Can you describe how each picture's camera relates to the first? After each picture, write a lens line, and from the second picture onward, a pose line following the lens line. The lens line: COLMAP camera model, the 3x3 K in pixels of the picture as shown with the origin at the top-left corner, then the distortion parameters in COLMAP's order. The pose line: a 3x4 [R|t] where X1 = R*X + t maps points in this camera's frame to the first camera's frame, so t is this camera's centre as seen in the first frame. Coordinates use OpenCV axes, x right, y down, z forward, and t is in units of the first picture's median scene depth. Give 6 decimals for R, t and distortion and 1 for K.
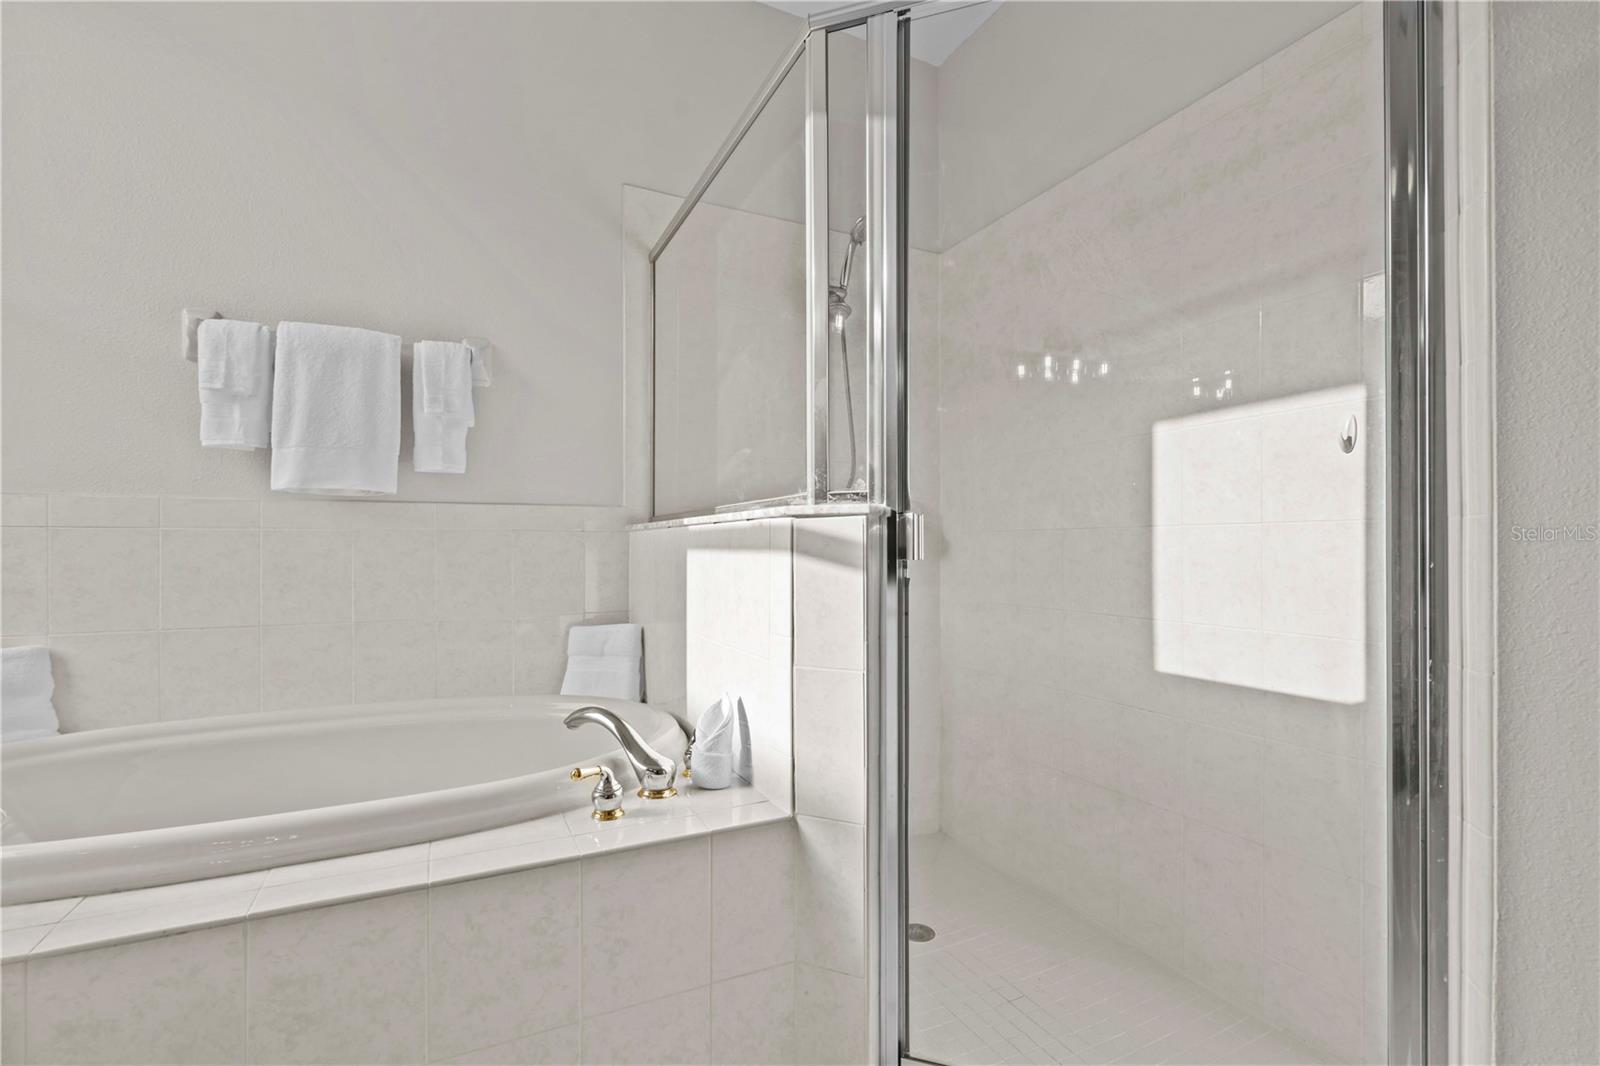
lens RADIAL K [[722.0, 0, 792.8], [0, 722.0, 545.2], [0, 0, 1]] dist [-0.004716, 0.001832]
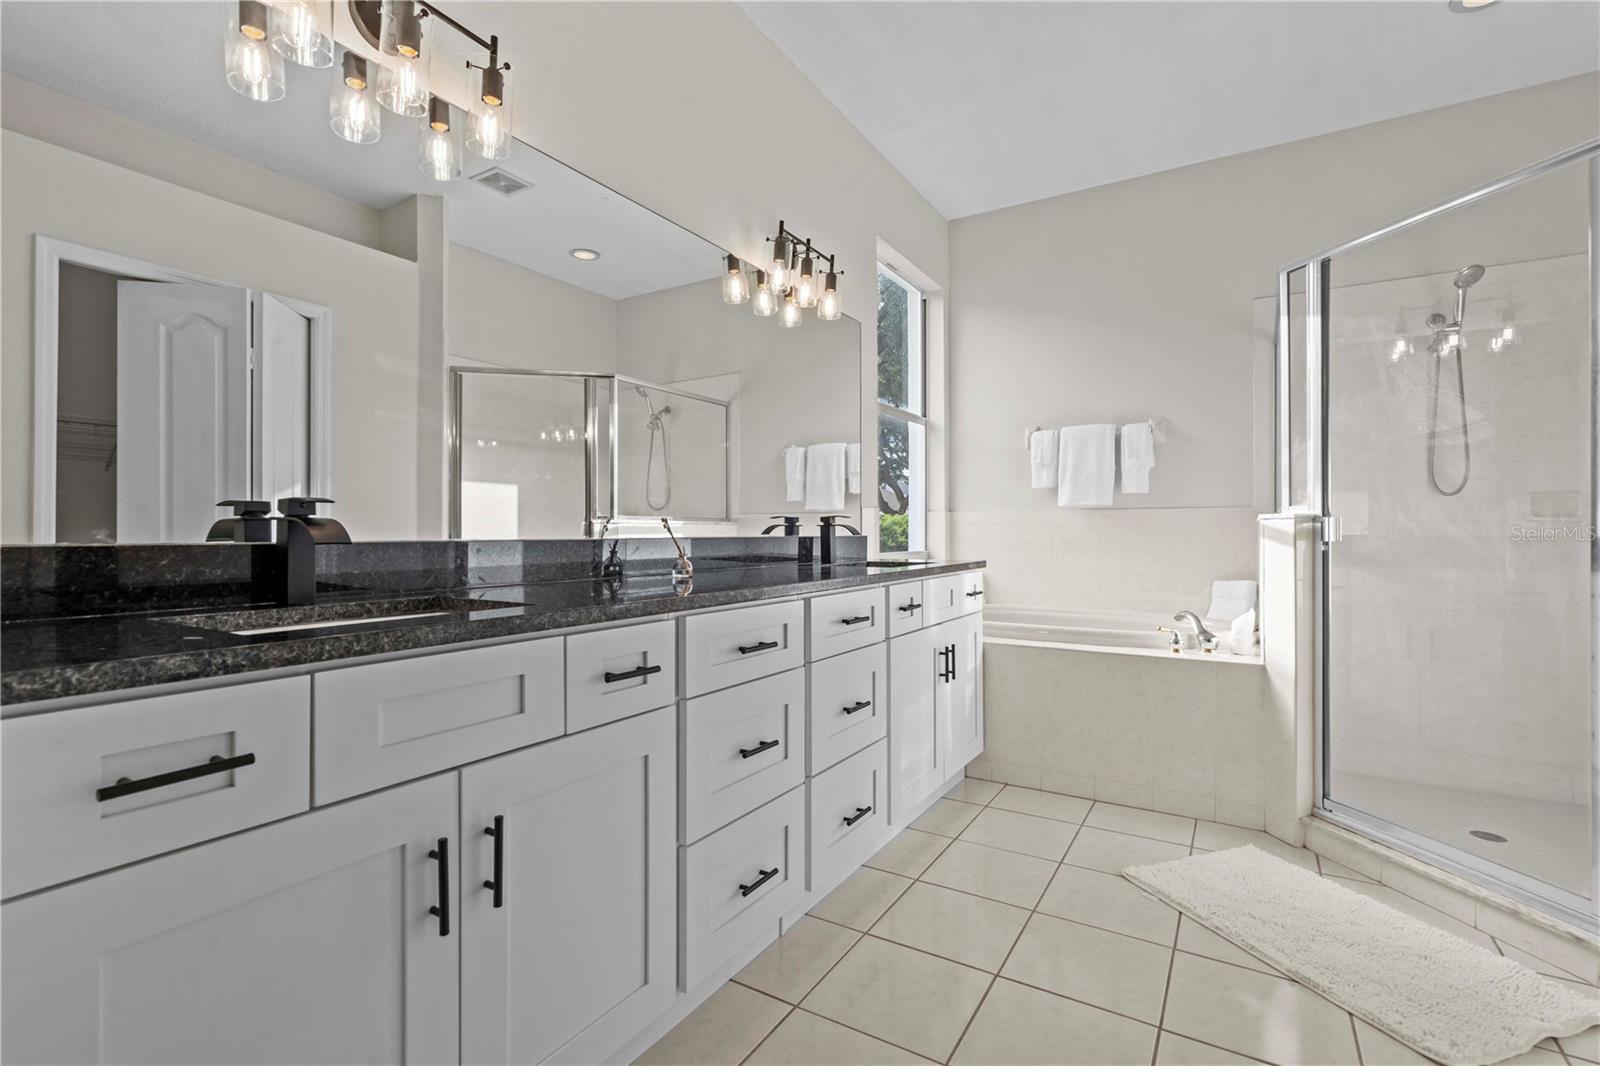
lens RADIAL K [[722.0, 0, 792.1], [0, 722.0, 526.9], [0, 0, 1]] dist [-0.004716, 0.001832]
pose [[0.531201, -0.000066, -0.847246, 0.721328], [0.000674, 1.000000, 0.000345, -0.014758], [0.847246, -0.000754, 0.531201, -0.869906]]
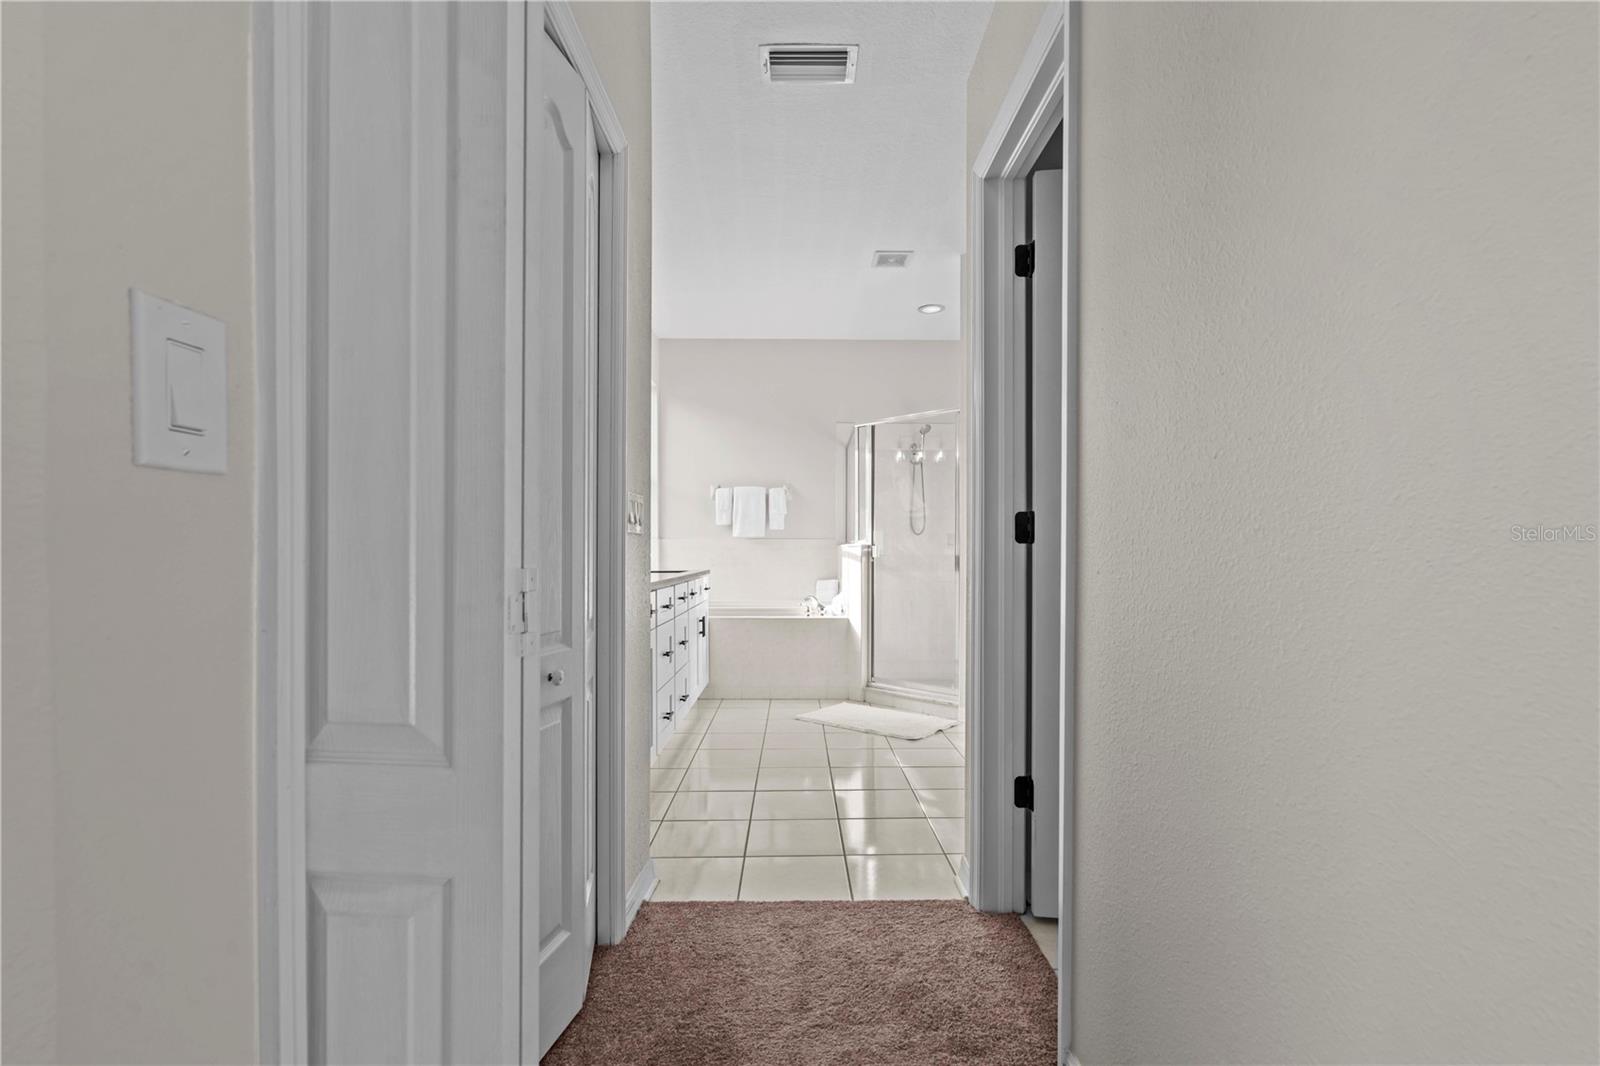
lens RADIAL K [[722.0, 0, 804.8], [0, 722.0, 549.6], [0, 0, 1]] dist [-0.004716, 0.001832]
pose [[0.907673, 0.005907, -0.419637, 1.079658], [-0.005510, 0.999982, 0.002159, -0.023114], [0.419643, 0.000353, 0.907689, -2.063358]]
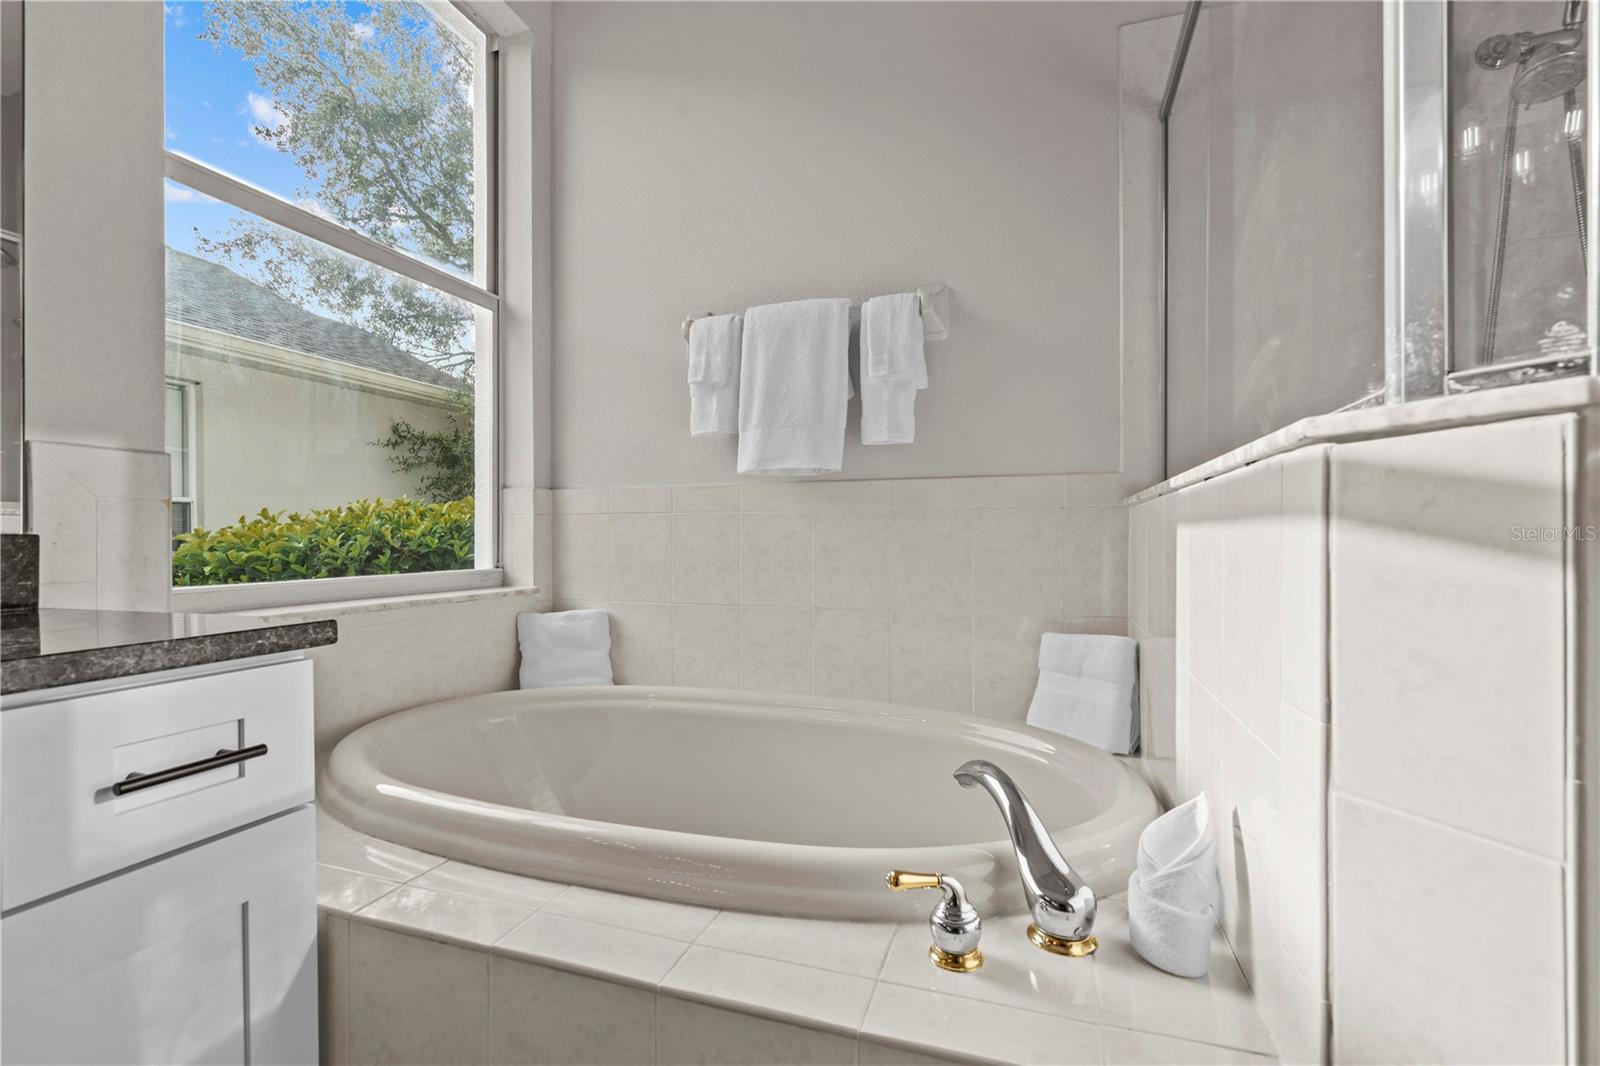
lens RADIAL K [[722.0, 0, 790.3], [0, 722.0, 533.9], [0, 0, 1]] dist [-0.004716, 0.001832]
pose [[0.709573, -0.002153, -0.704628, 0.052483], [0.001145, 0.999998, -0.001902, 0.011928], [0.704631, 0.000543, 0.709574, 0.330283]]
